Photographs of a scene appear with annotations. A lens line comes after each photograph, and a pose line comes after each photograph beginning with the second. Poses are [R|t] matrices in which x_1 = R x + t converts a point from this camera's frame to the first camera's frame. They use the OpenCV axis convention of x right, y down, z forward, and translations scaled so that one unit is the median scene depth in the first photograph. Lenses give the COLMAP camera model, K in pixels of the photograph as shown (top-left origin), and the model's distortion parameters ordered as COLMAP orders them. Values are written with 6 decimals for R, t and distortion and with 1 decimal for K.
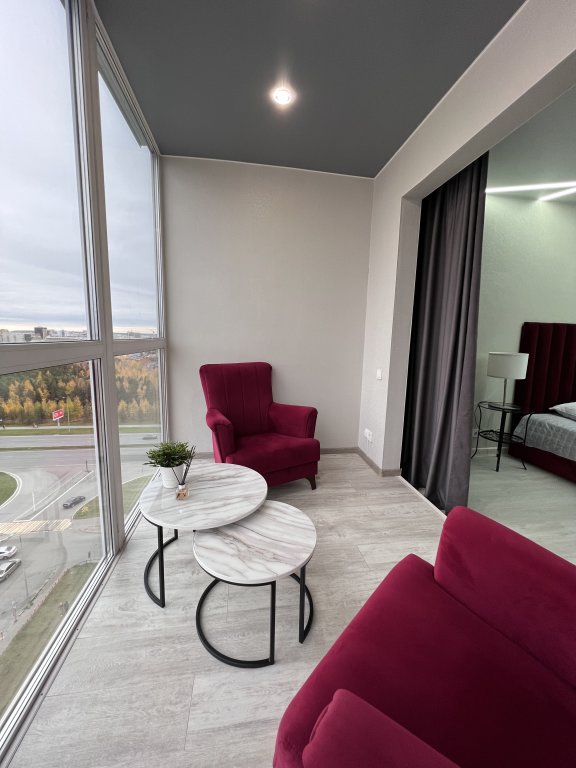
lens RADIAL K [[301.3, 0, 289.5], [0, 301.3, 380.0], [0, 0, 1]] dist [-0.000085, 0.000229]
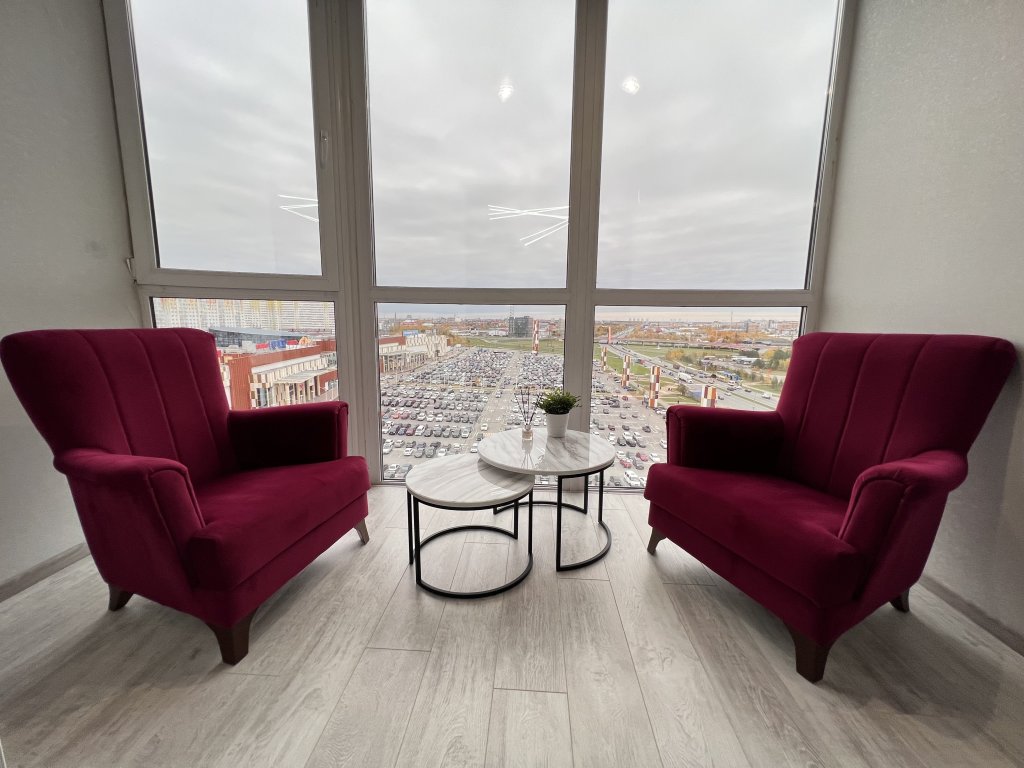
lens RADIAL K [[401.8, 0, 508.0], [0, 401.8, 383.7], [0, 0, 1]] dist [-0.000085, 0.000229]
pose [[-0.189169, 0.120747, -0.974492, 0.877987], [-0.157116, 0.975903, 0.151421, 0.018421], [0.969293, 0.181752, -0.165639, 1.056440]]
